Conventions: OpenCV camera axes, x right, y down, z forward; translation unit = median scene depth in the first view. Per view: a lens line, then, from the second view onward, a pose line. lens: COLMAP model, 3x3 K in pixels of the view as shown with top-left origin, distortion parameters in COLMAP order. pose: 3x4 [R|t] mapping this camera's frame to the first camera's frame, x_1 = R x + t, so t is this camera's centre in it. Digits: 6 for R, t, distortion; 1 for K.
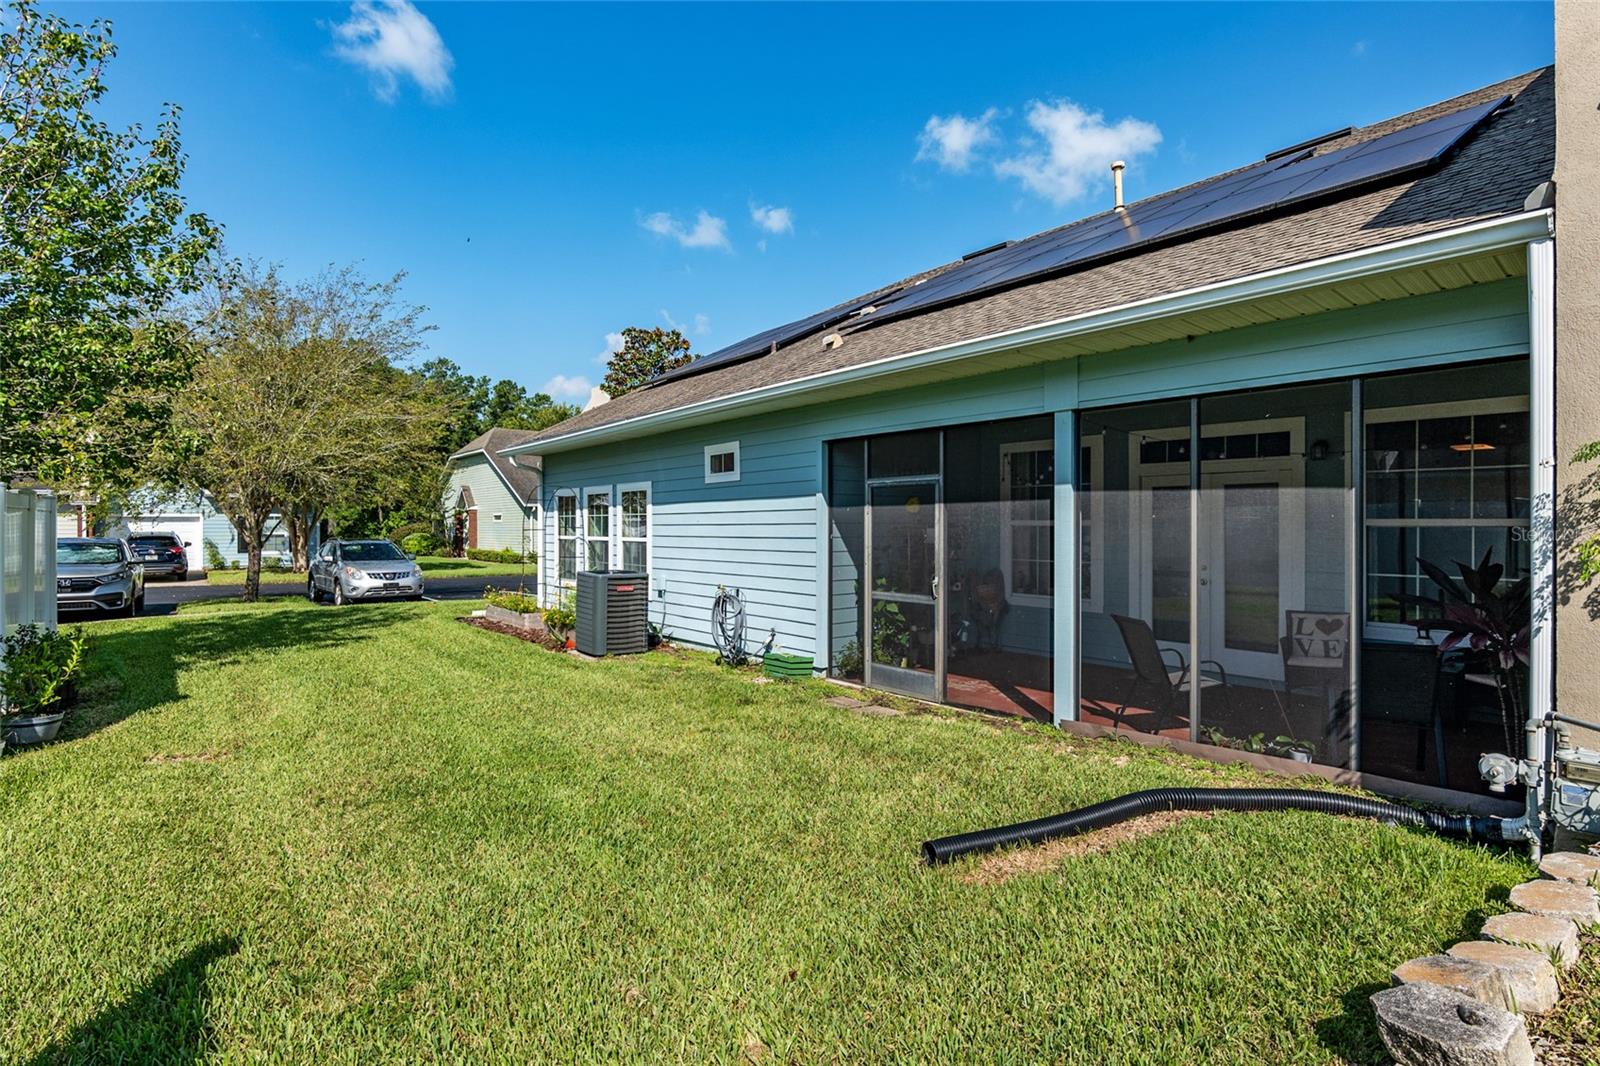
lens RADIAL K [[785.8, 0, 802.7], [0, 785.8, 530.0], [0, 0, 1]] dist [-0.009409, 0.001320]
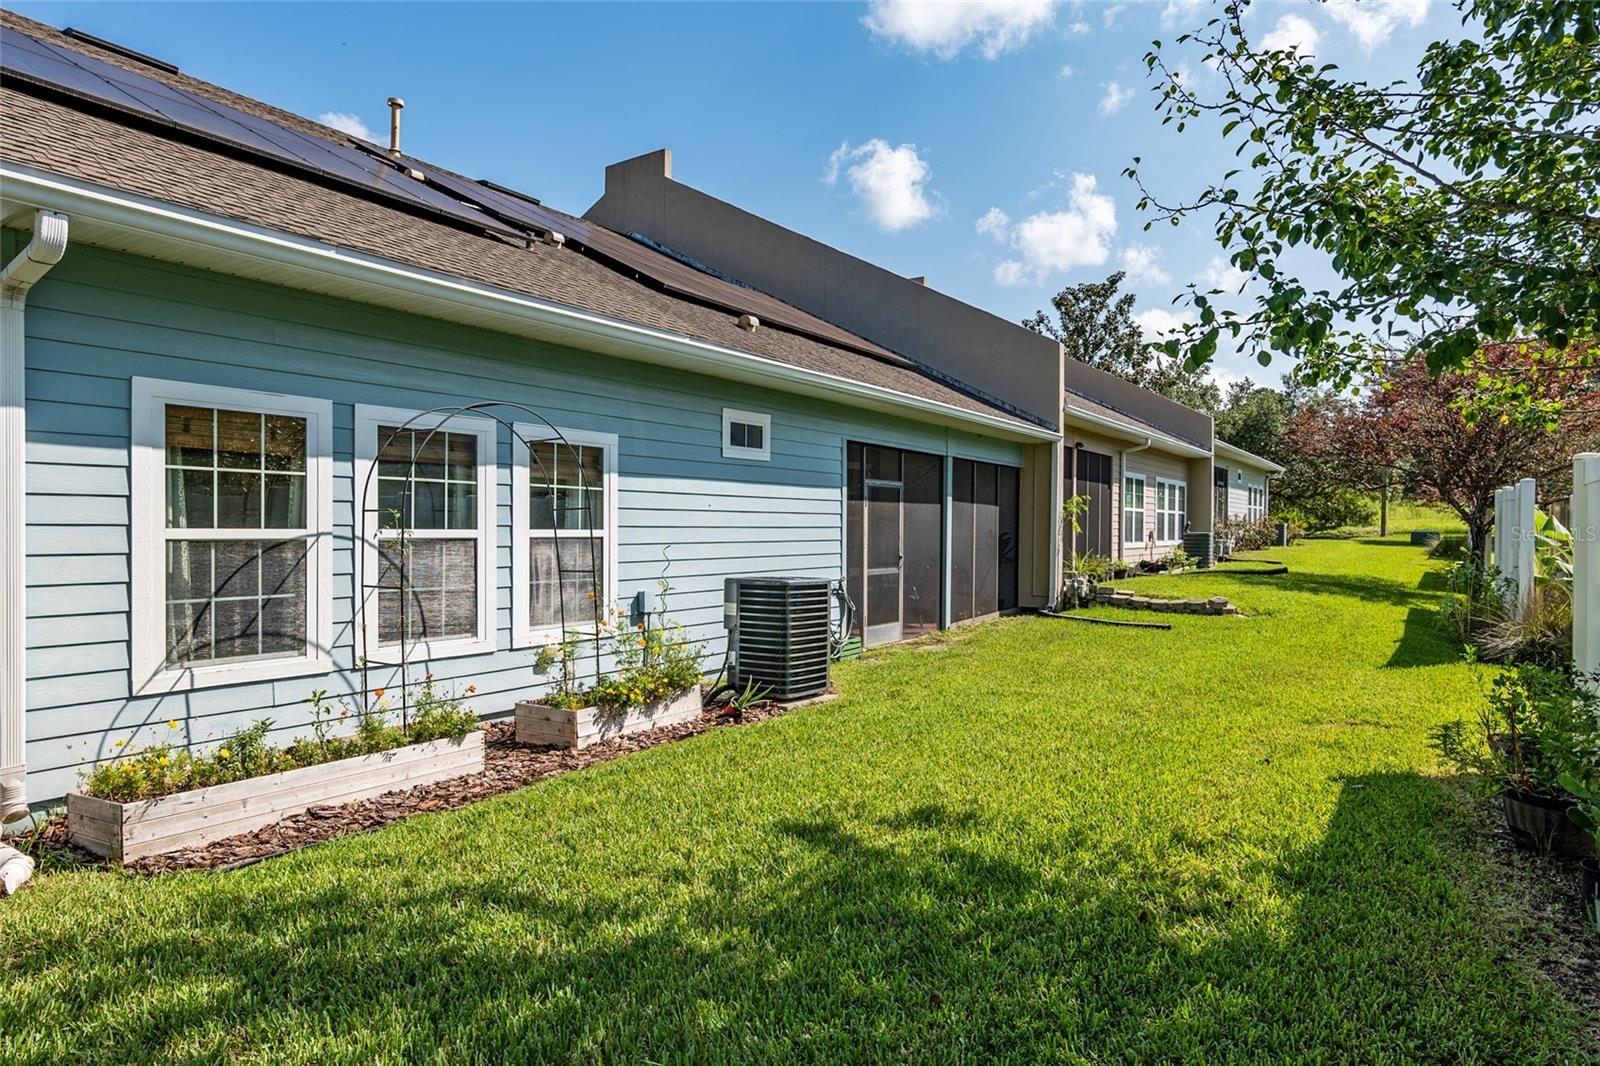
lens RADIAL K [[935.5, 0, 802.0], [0, 935.5, 534.6], [0, 0, 1]] dist [-0.002255, -0.000263]
pose [[-0.281149, -0.011276, 0.959598, -1.037494], [-0.005488, 0.999934, 0.010142, 0.006091], [-0.959649, -0.002415, -0.281192, 1.213242]]
